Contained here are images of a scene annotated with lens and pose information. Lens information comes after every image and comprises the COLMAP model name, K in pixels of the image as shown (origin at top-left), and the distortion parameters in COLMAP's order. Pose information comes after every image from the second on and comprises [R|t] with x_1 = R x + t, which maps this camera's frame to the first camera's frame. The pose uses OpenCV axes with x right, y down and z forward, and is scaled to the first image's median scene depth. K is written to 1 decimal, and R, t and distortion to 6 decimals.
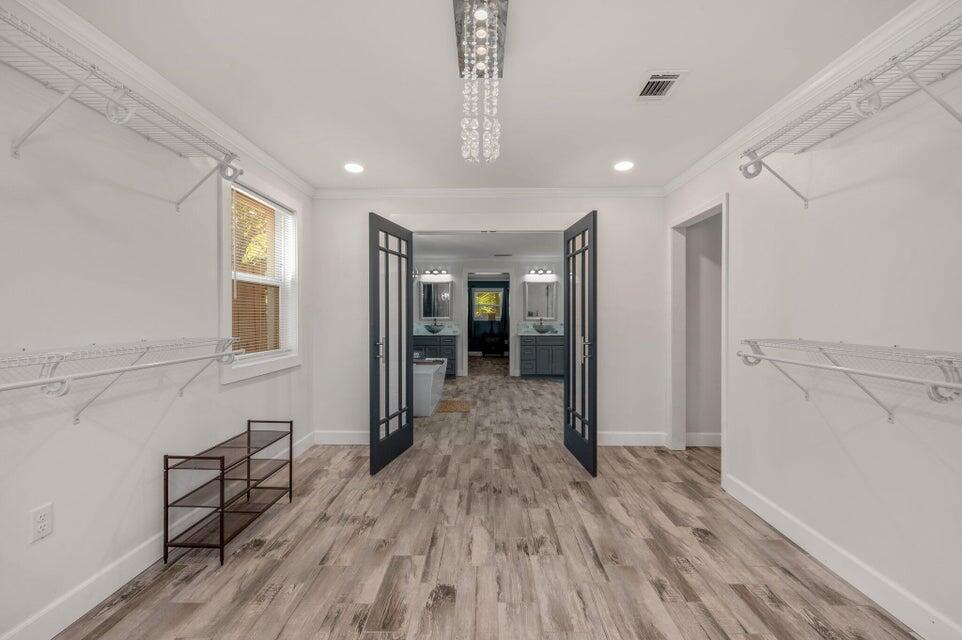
lens RADIAL K [[415.4, 0, 481.0], [0, 415.4, 320.0], [0, 0, 1]] dist [0.000005, -0.000001]
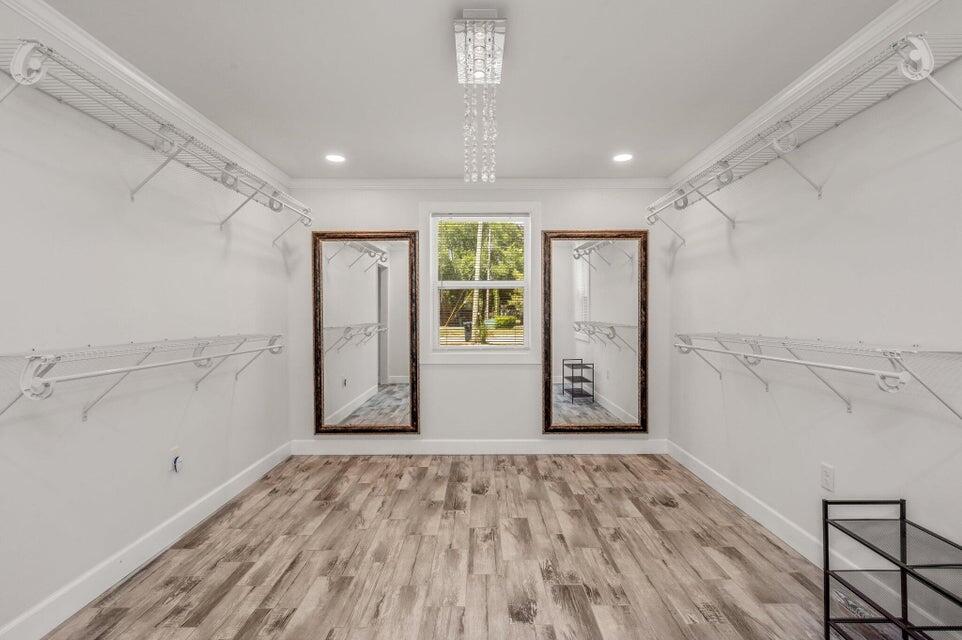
lens RADIAL K [[481.1, 0, 482.0], [0, 481.1, 313.9], [0, 0, 1]] dist [0.000308, 0.000359]
pose [[-0.999813, 0.005680, -0.018462, 0.016733], [0.005654, 0.999983, 0.001424, -0.014899], [0.018470, 0.001320, -0.999829, 2.123010]]
